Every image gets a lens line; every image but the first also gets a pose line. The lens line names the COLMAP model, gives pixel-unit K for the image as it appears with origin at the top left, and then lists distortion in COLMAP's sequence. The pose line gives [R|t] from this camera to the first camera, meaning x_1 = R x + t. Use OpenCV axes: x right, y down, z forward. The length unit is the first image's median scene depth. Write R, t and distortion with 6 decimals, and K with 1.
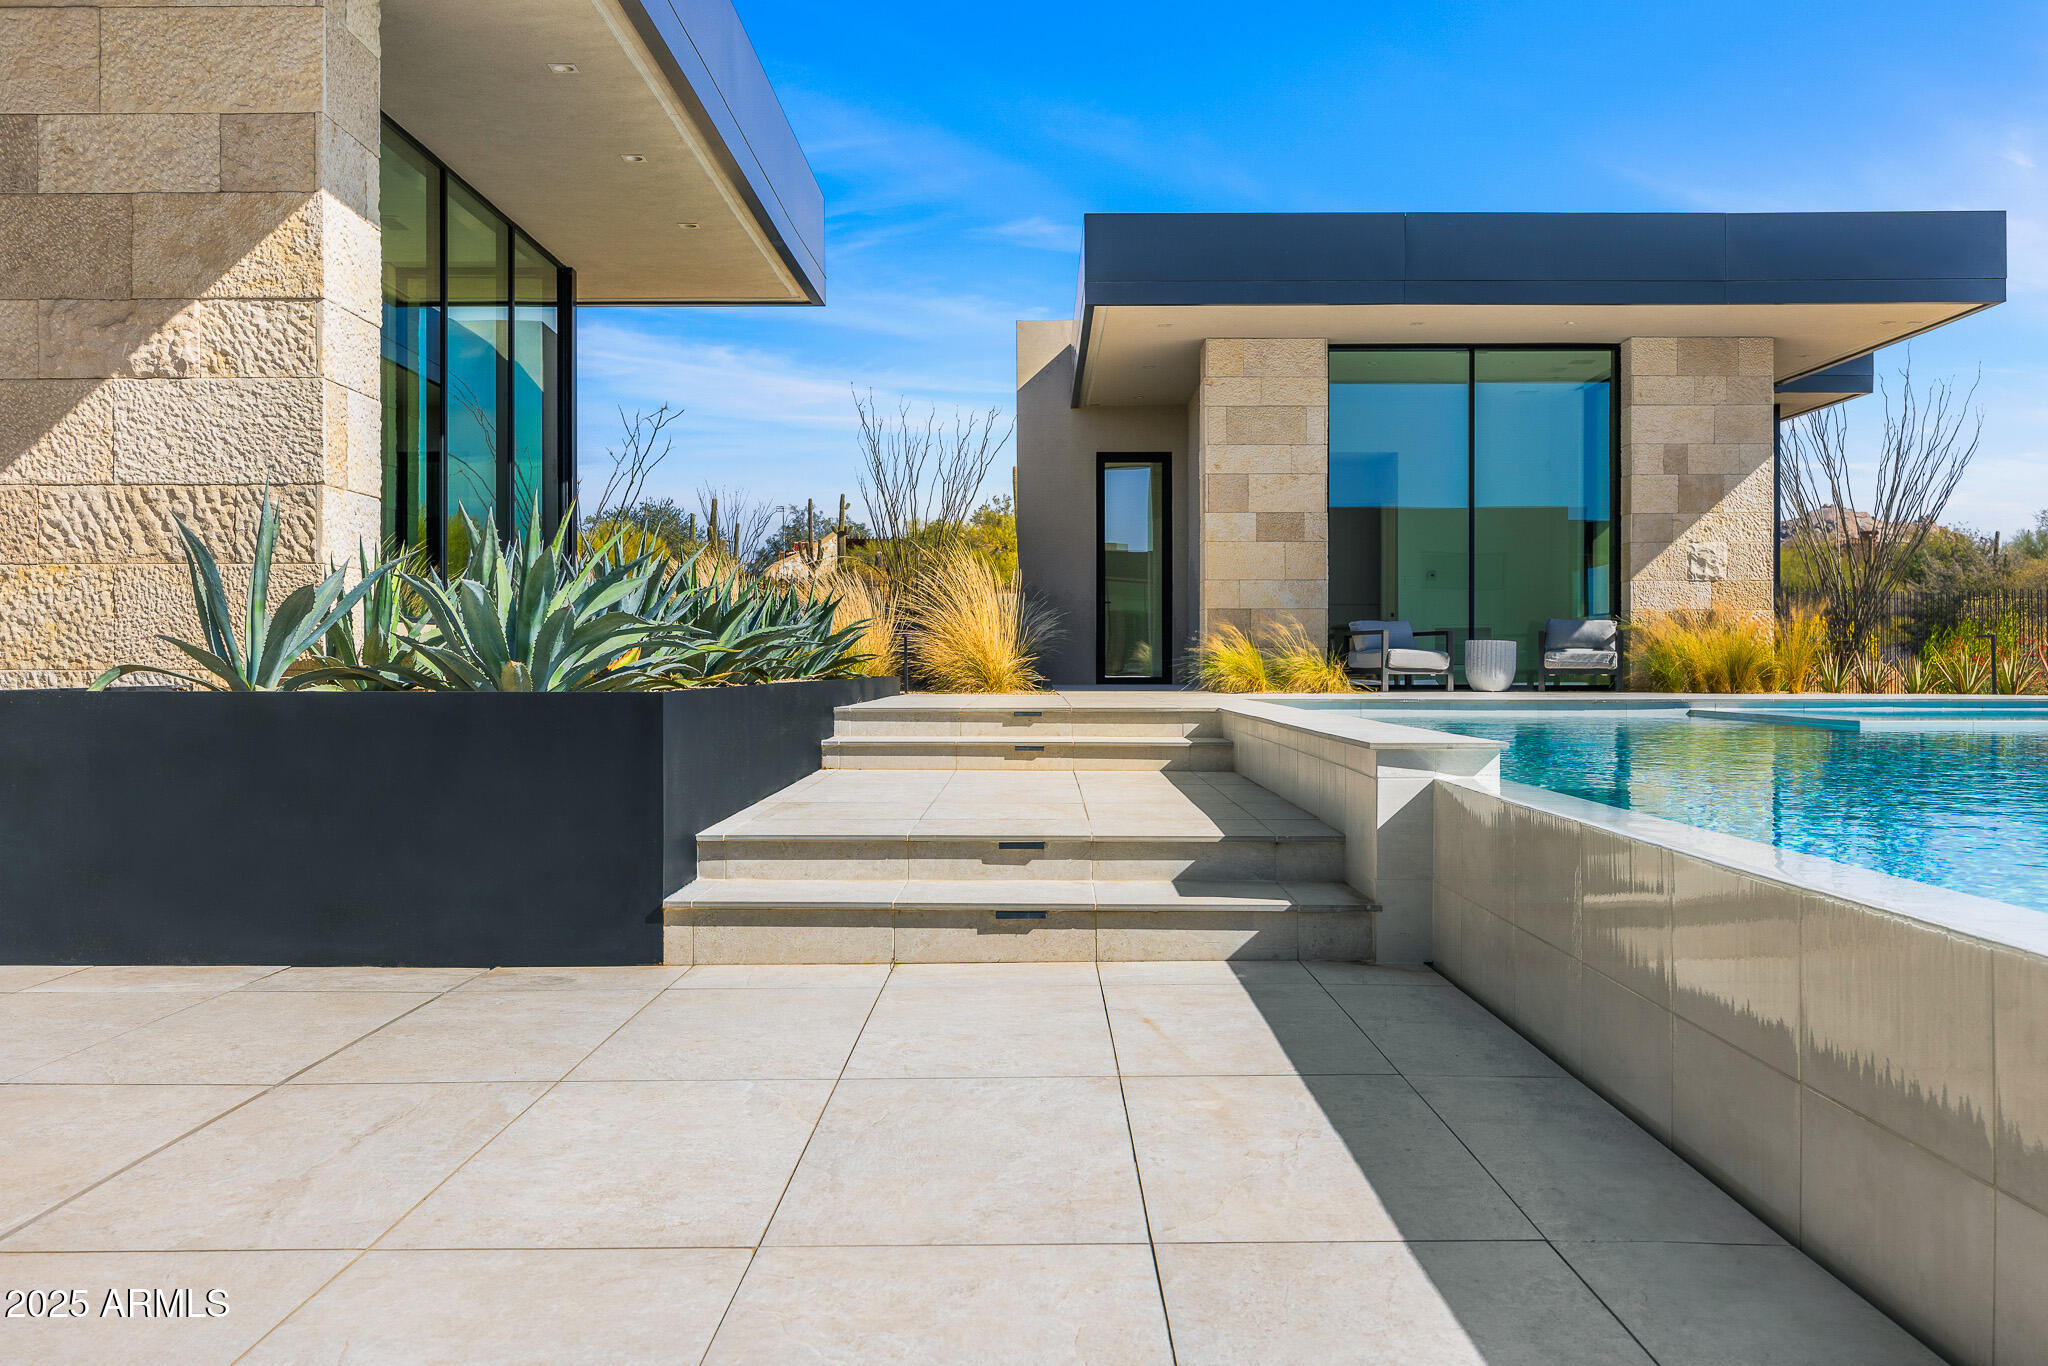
lens RADIAL K [[1965.2, 0, 1031.3], [0, 1965.2, 685.2], [0, 0, 1]] dist [-0.010971, 0.000000]
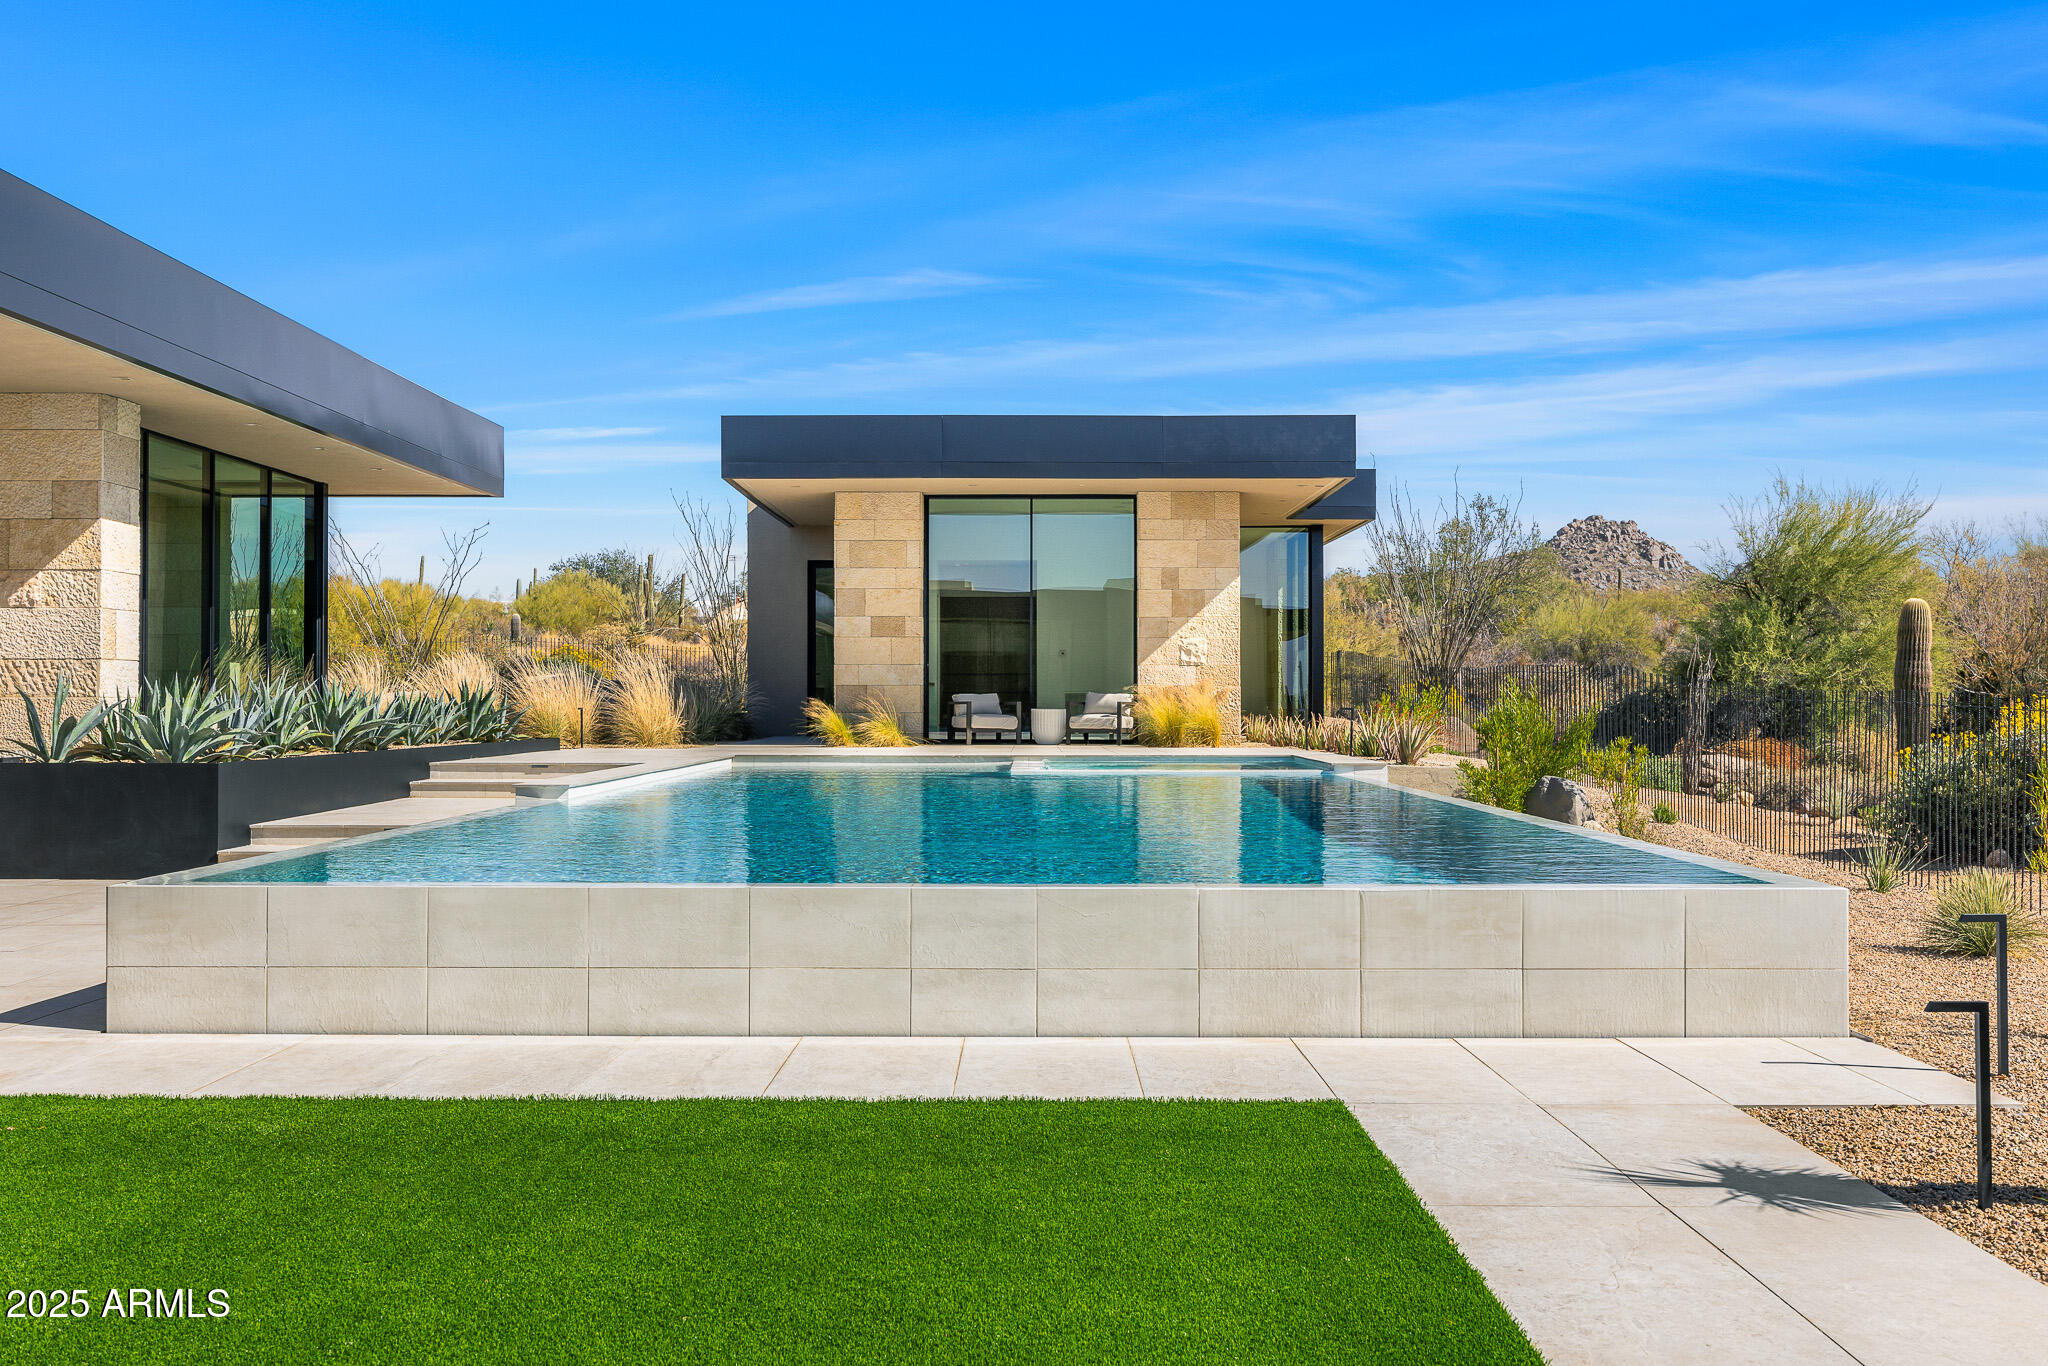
lens RADIAL K [[1965.2, 0, 1043.5], [0, 1965.2, 679.5], [0, 0, 1]] dist [-0.010971, 0.000000]
pose [[0.999997, 0.002241, 0.000925, 0.240676], [-0.002223, 0.999817, -0.018986, -0.016738], [-0.000968, 0.018984, 0.999819, -0.406787]]
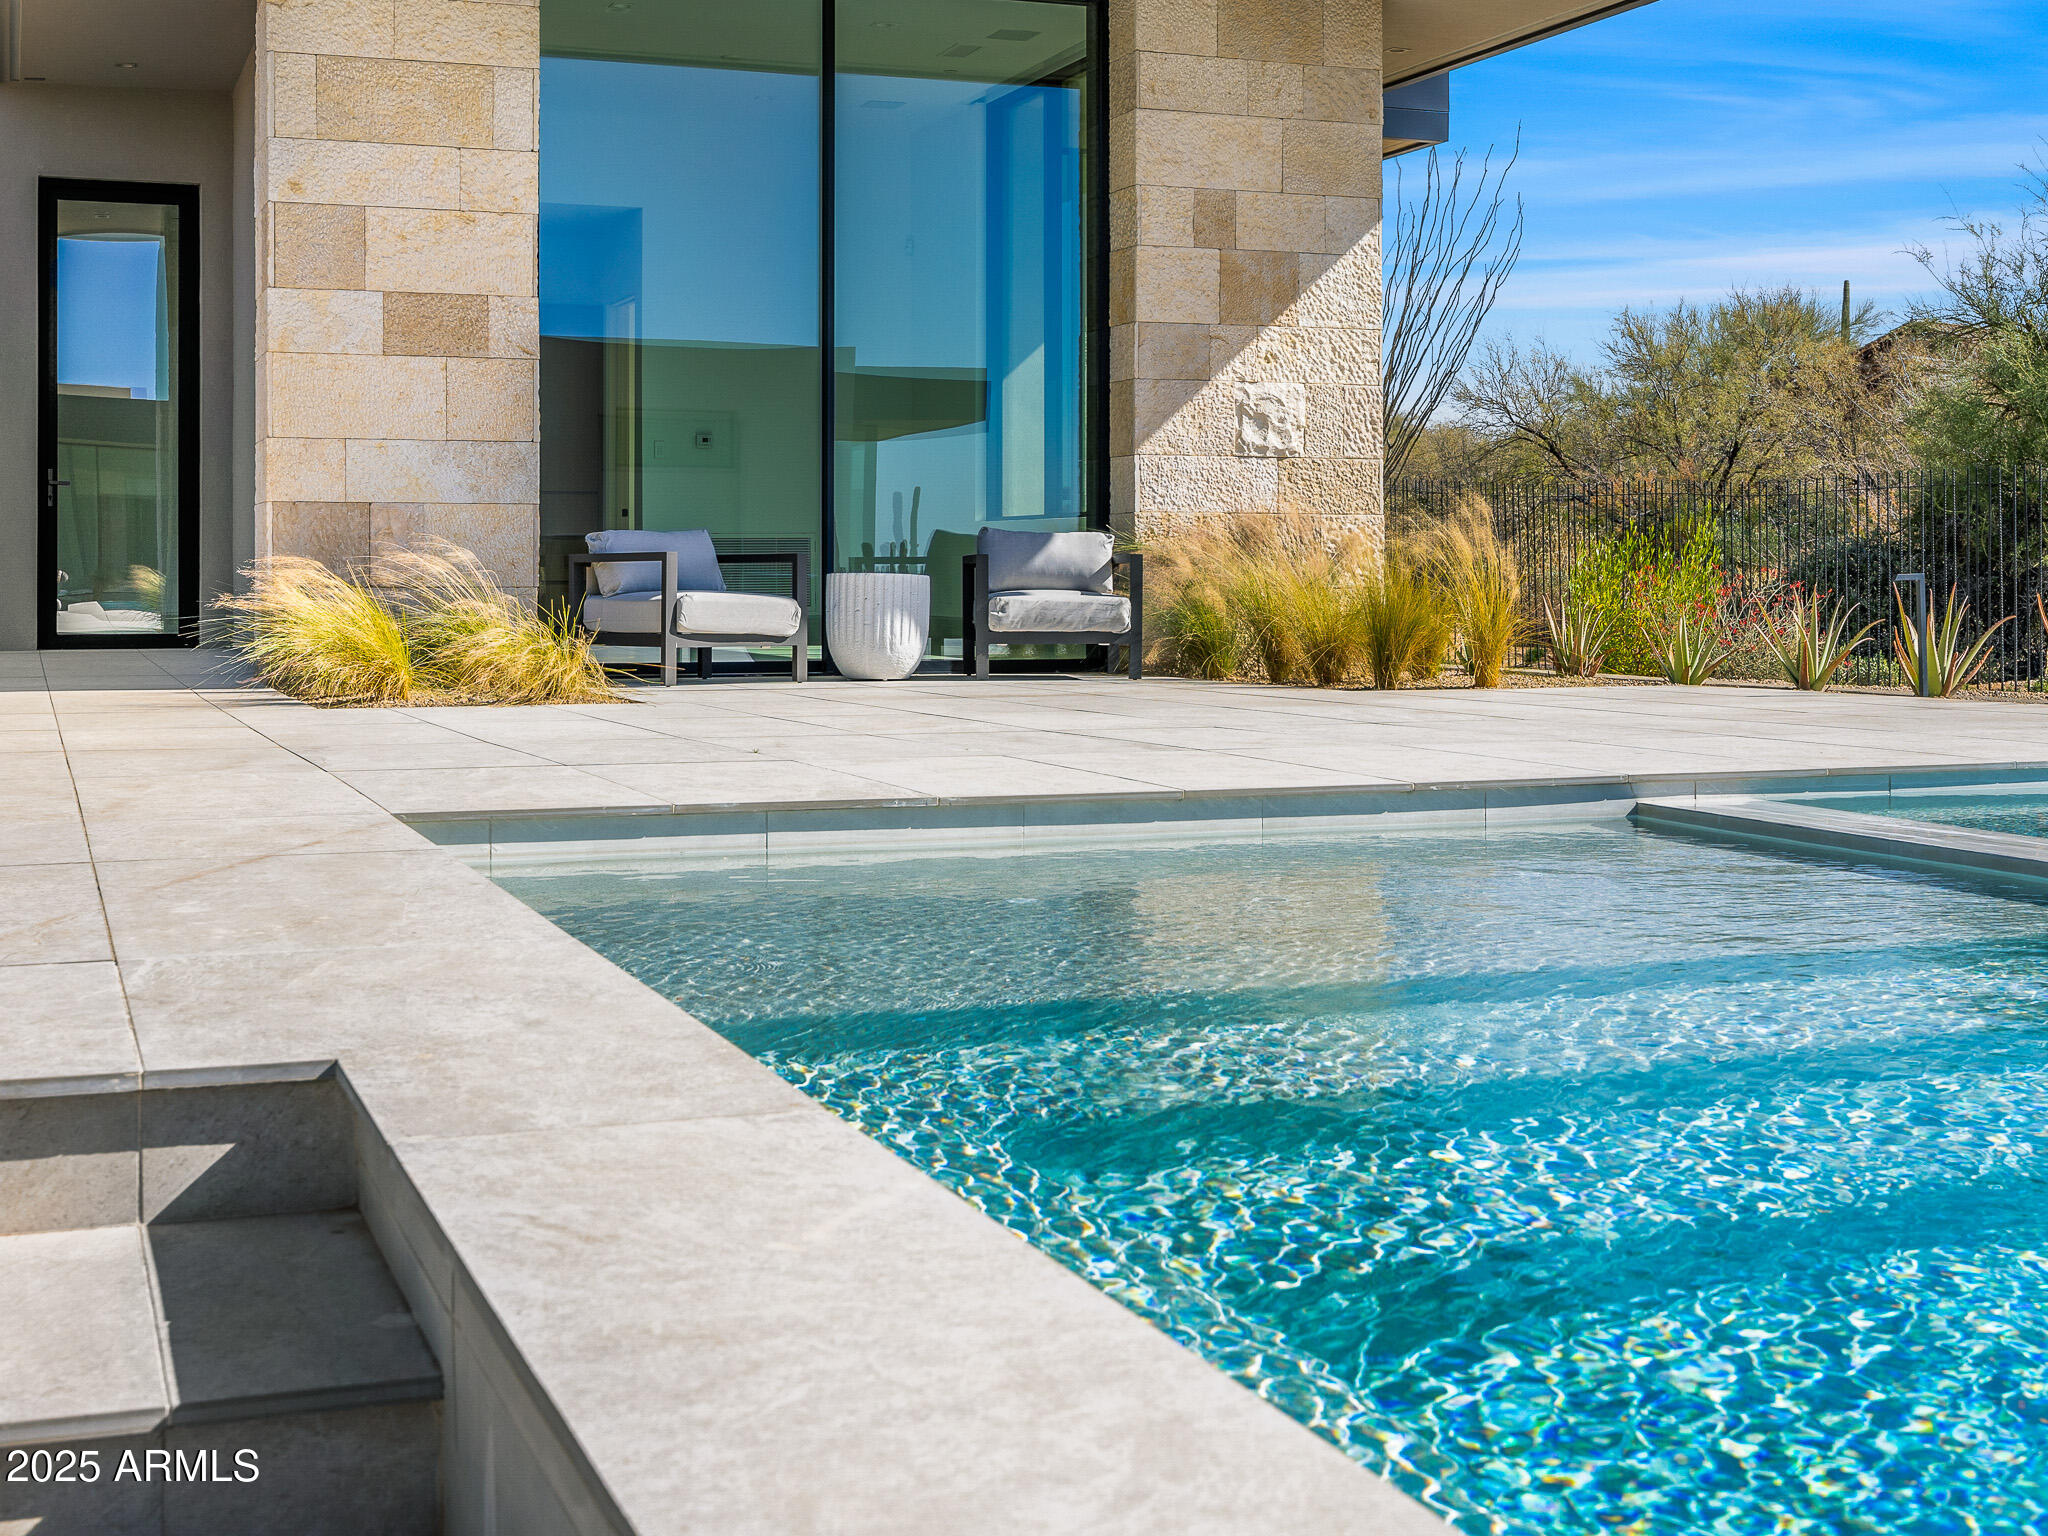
lens RADIAL K [[2521.8, 0, 982.7], [0, 2521.8, 598.4], [0, 0, 1]] dist [-0.065976, 0.000000]
pose [[0.934097, -0.003346, 0.357005, 0.037050], [0.004467, 0.999987, -0.002315, -0.015035], [-0.356992, 0.003757, 0.934100, 0.414147]]
